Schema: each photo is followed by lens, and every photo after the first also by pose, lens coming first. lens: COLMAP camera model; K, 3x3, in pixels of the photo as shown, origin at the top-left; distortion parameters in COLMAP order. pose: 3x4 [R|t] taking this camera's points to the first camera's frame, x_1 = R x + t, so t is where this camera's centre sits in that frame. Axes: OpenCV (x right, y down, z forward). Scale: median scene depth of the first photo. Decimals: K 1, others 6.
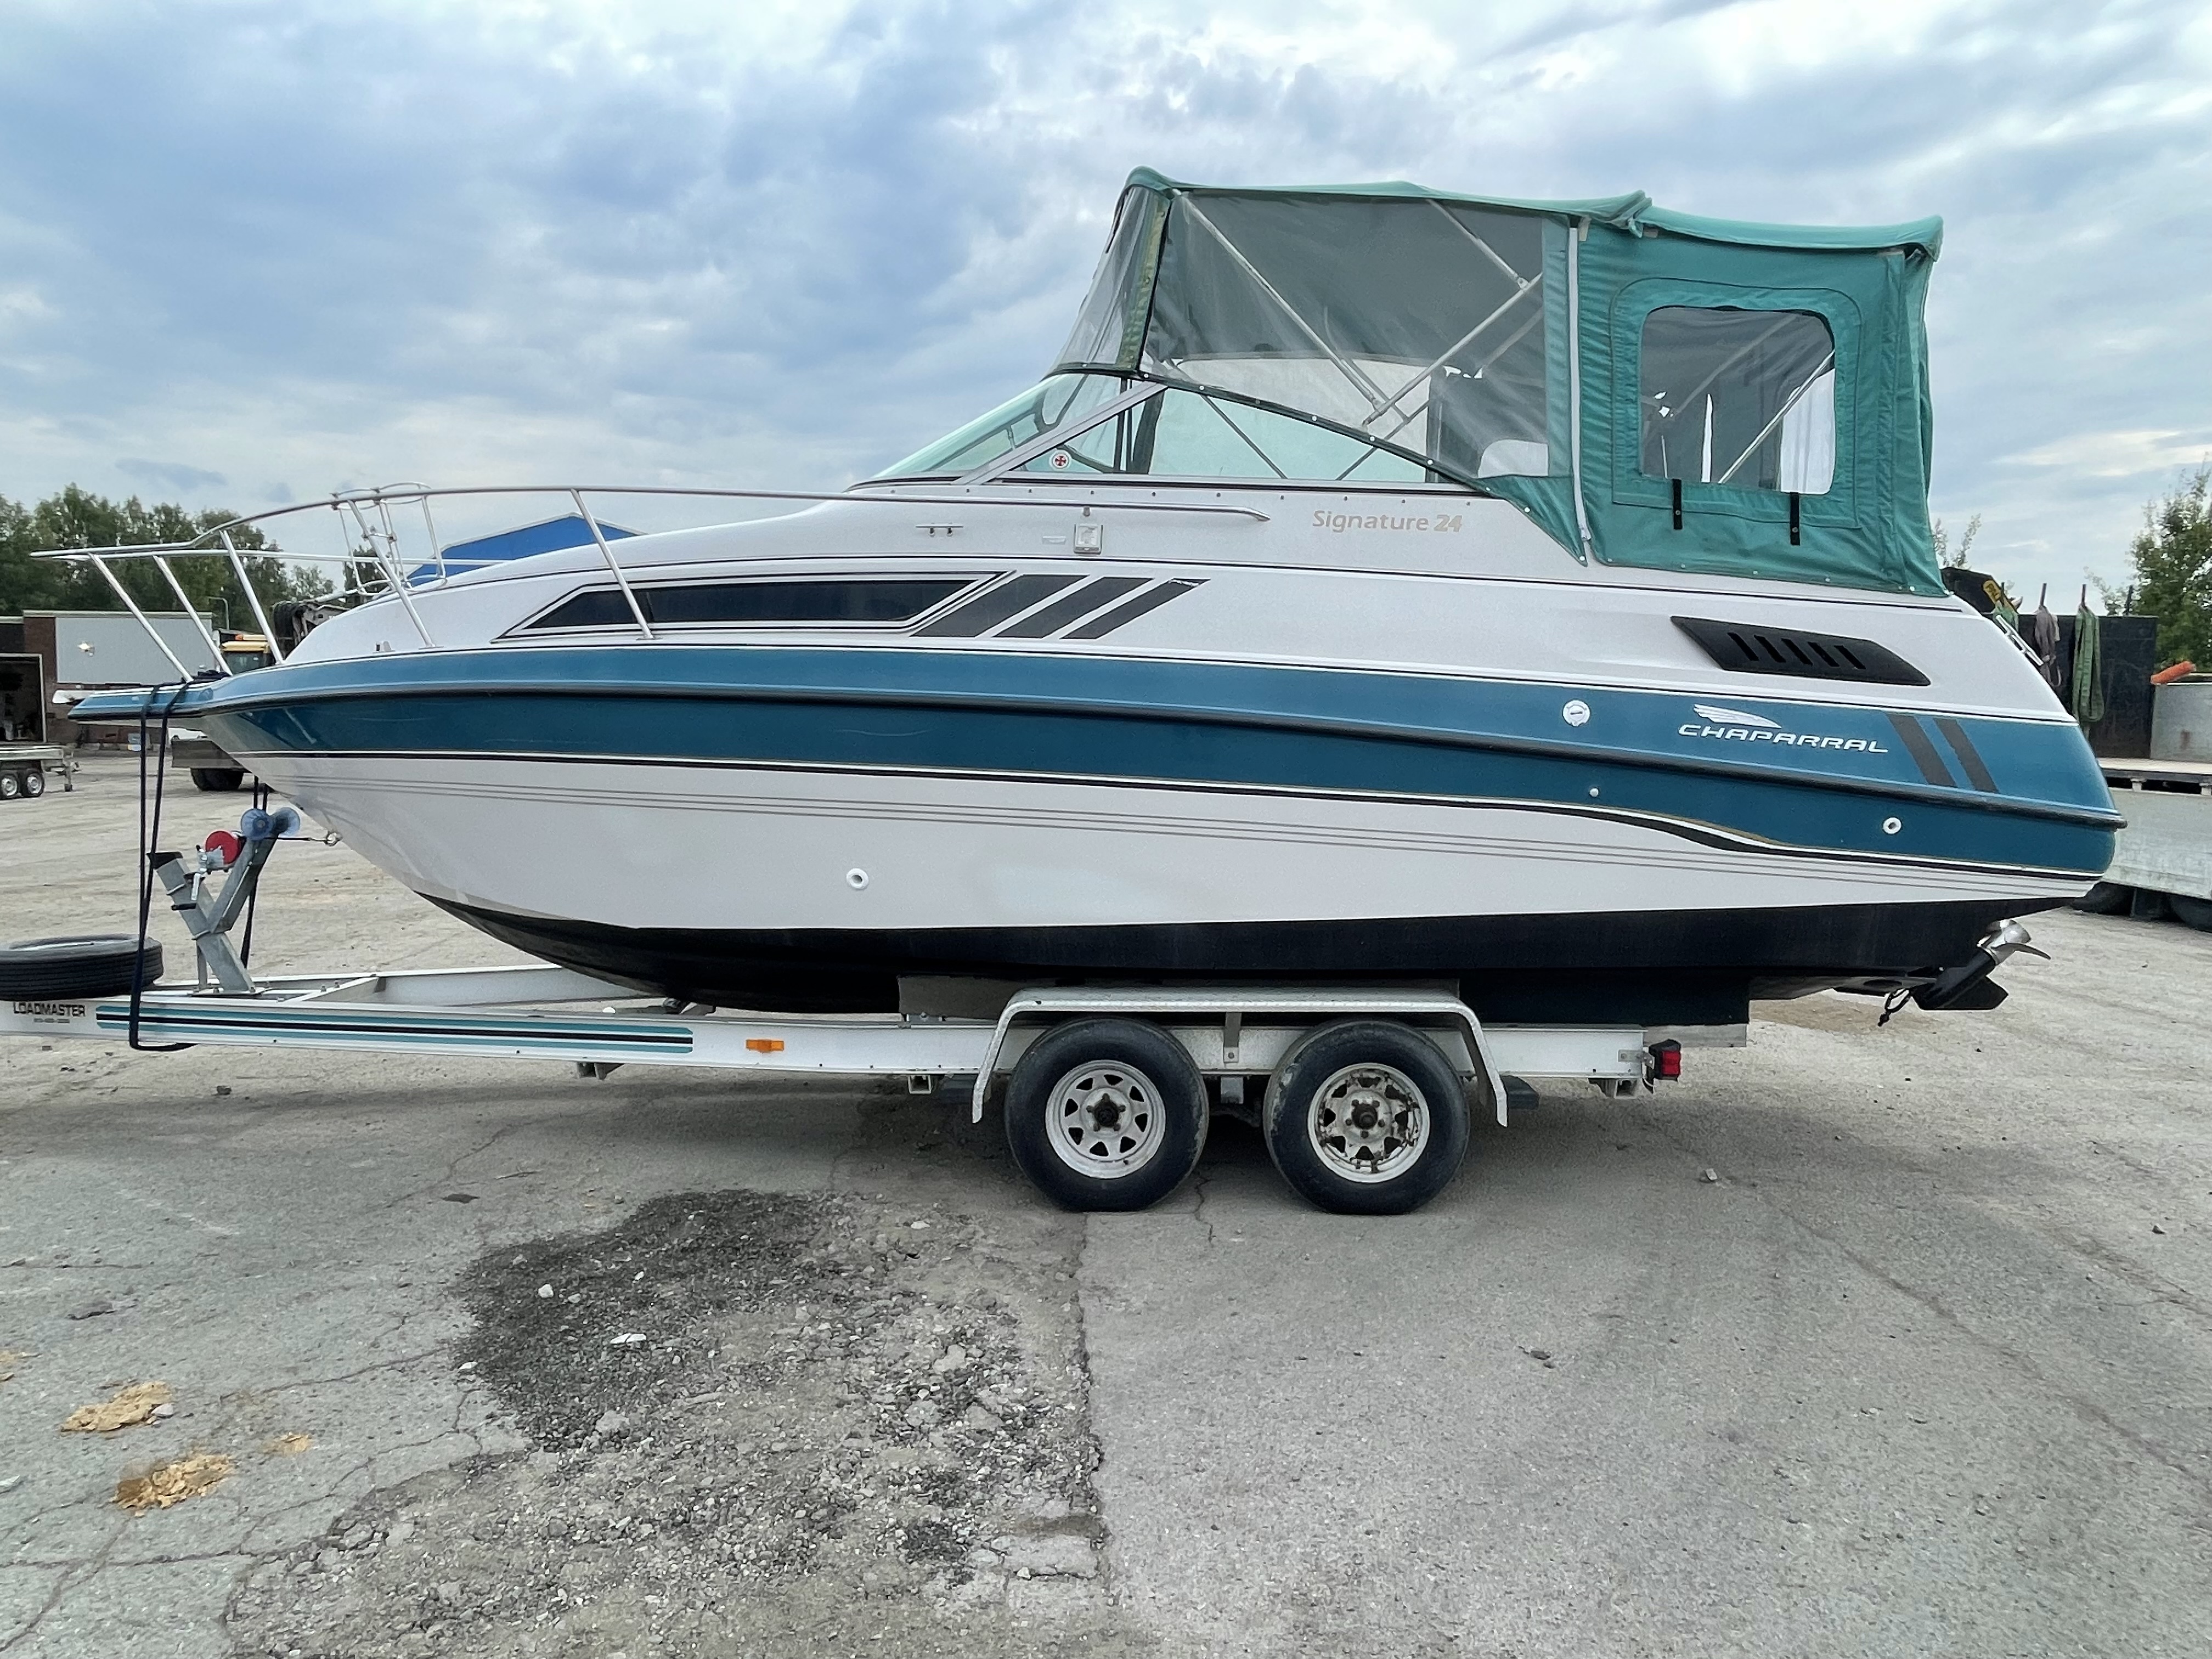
lens RADIAL K [[1371.1, 0, 1106.0], [0, 1371.1, 829.5], [0, 0, 1]] dist [-0.003123, 0.002141]
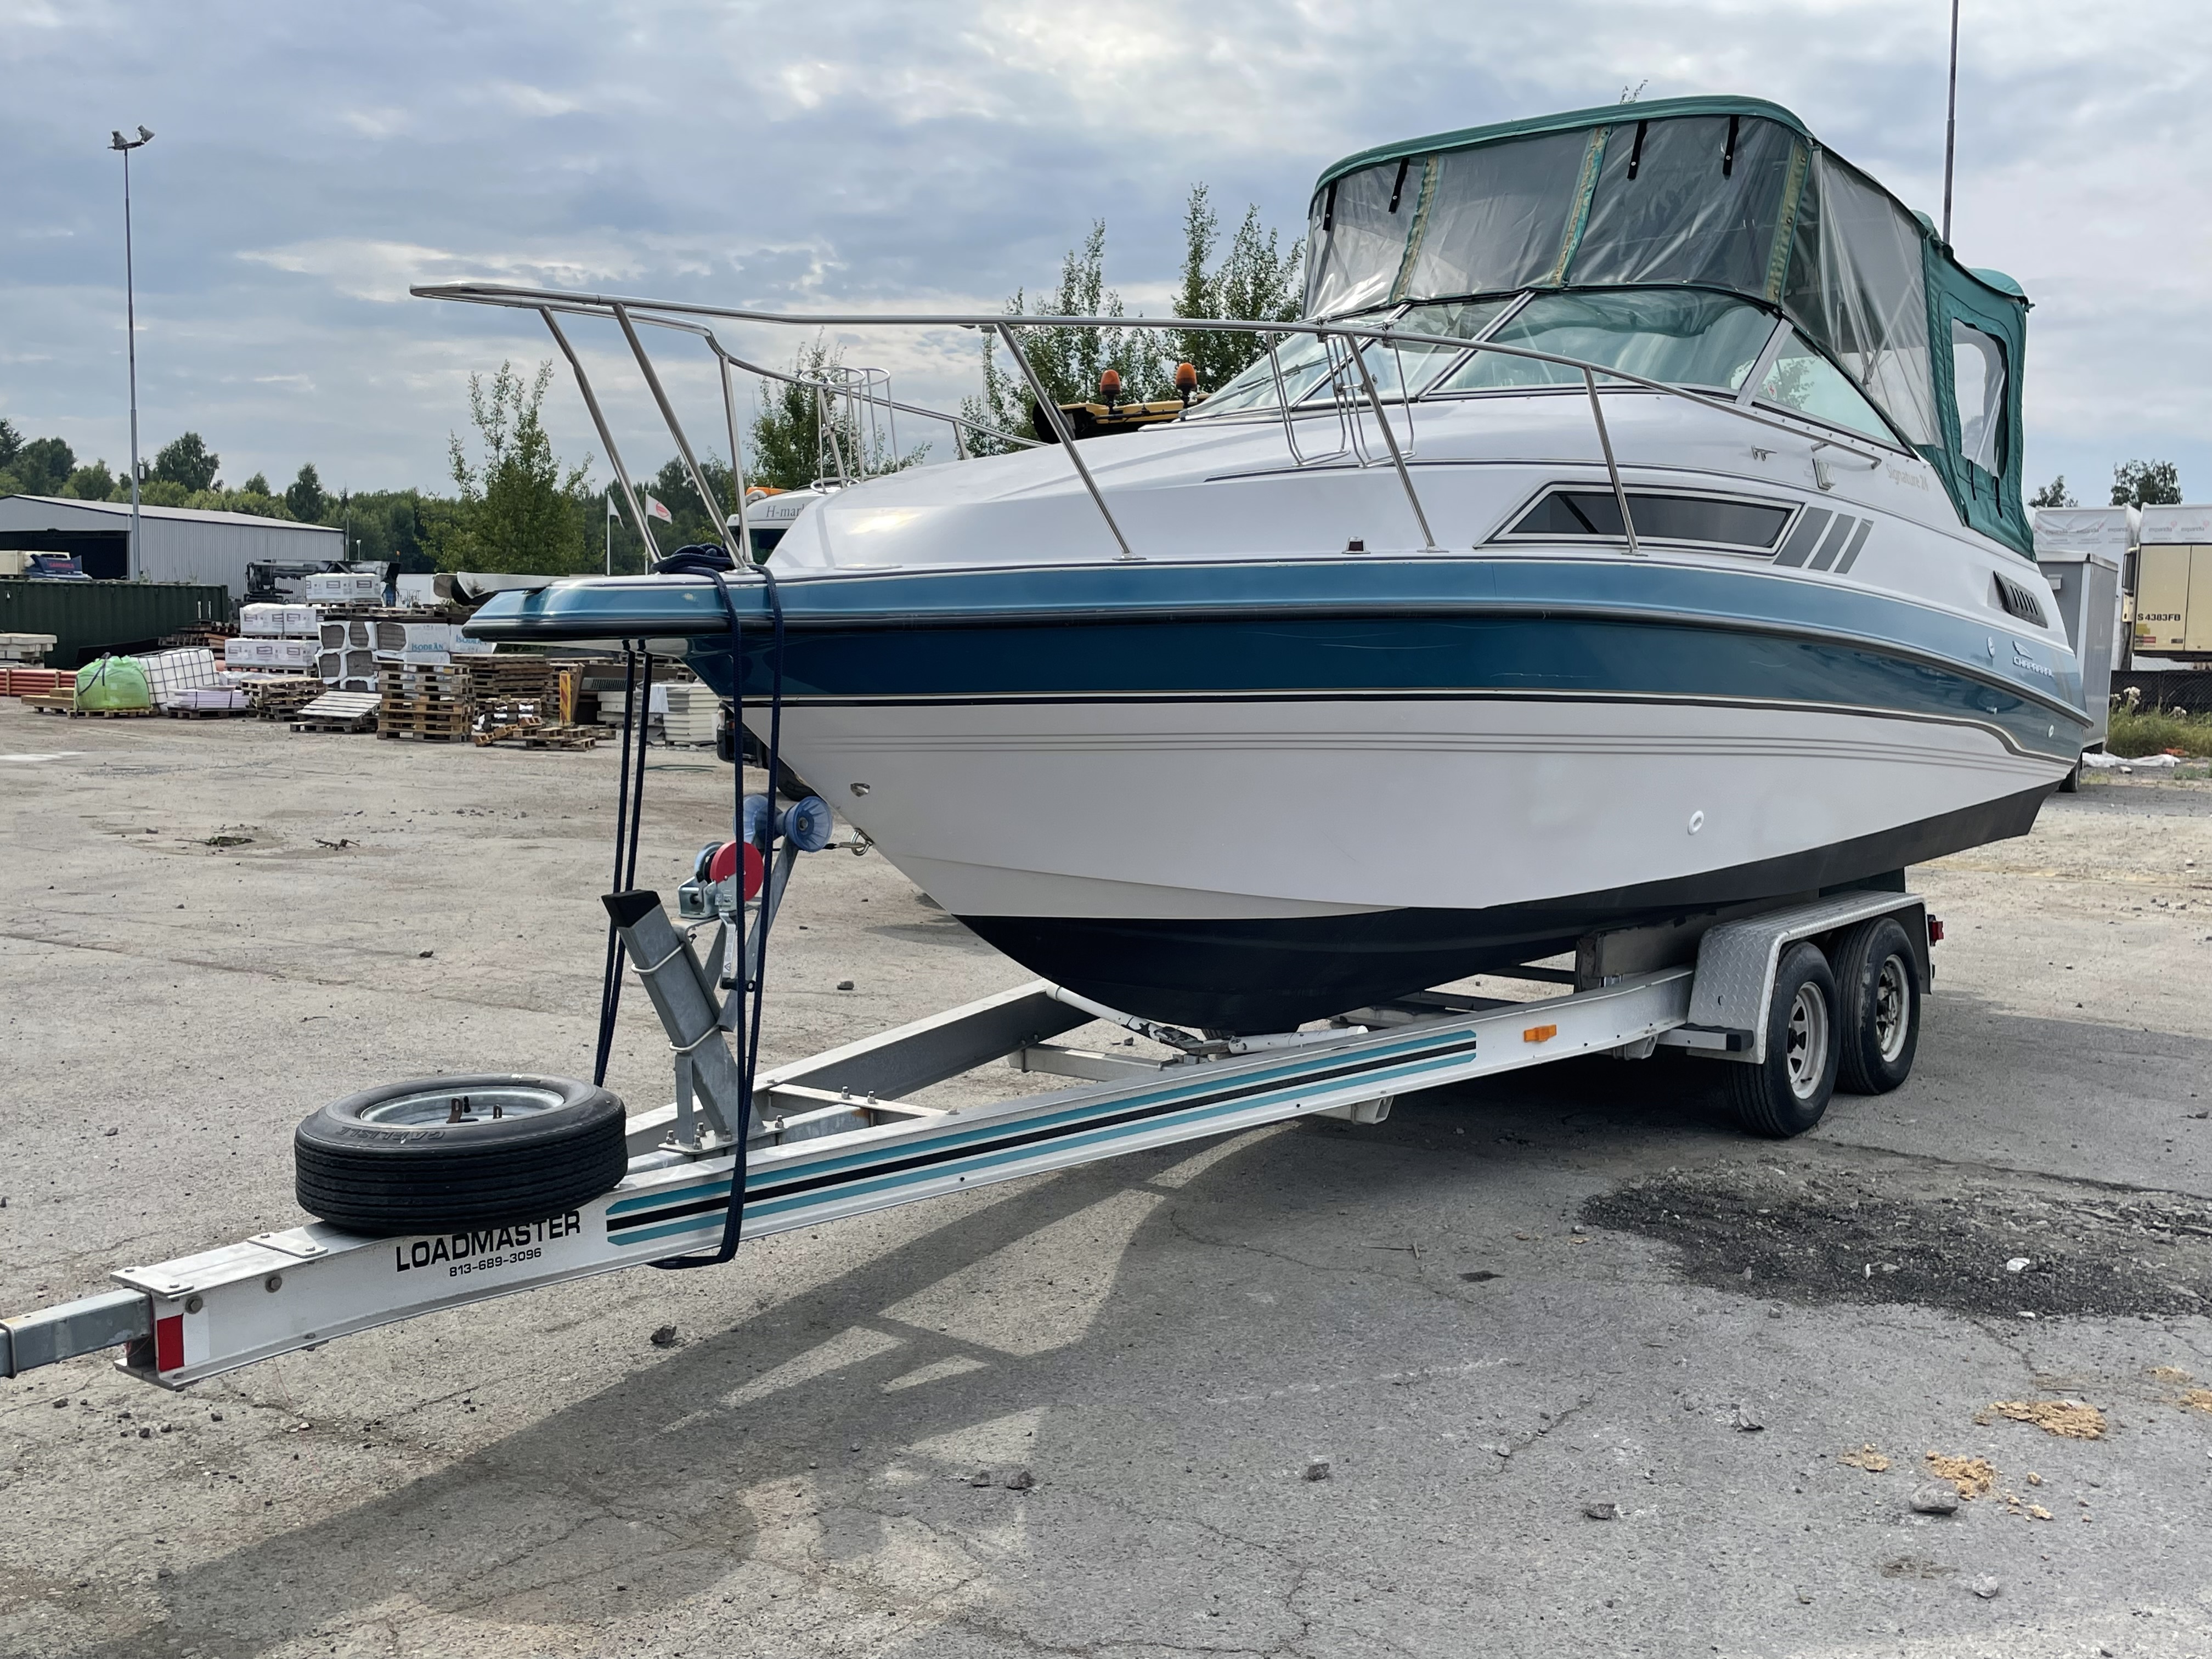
lens RADIAL K [[2165.0, 0, 1106.0], [0, 2165.0, 829.5], [0, 0, 1]] dist [0.066774, -0.004228]
pose [[0.570112, -0.064234, 0.819052, -1.398215], [0.053698, 0.997721, 0.040868, -0.035041], [-0.819810, 0.020682, 0.572262, 0.422927]]
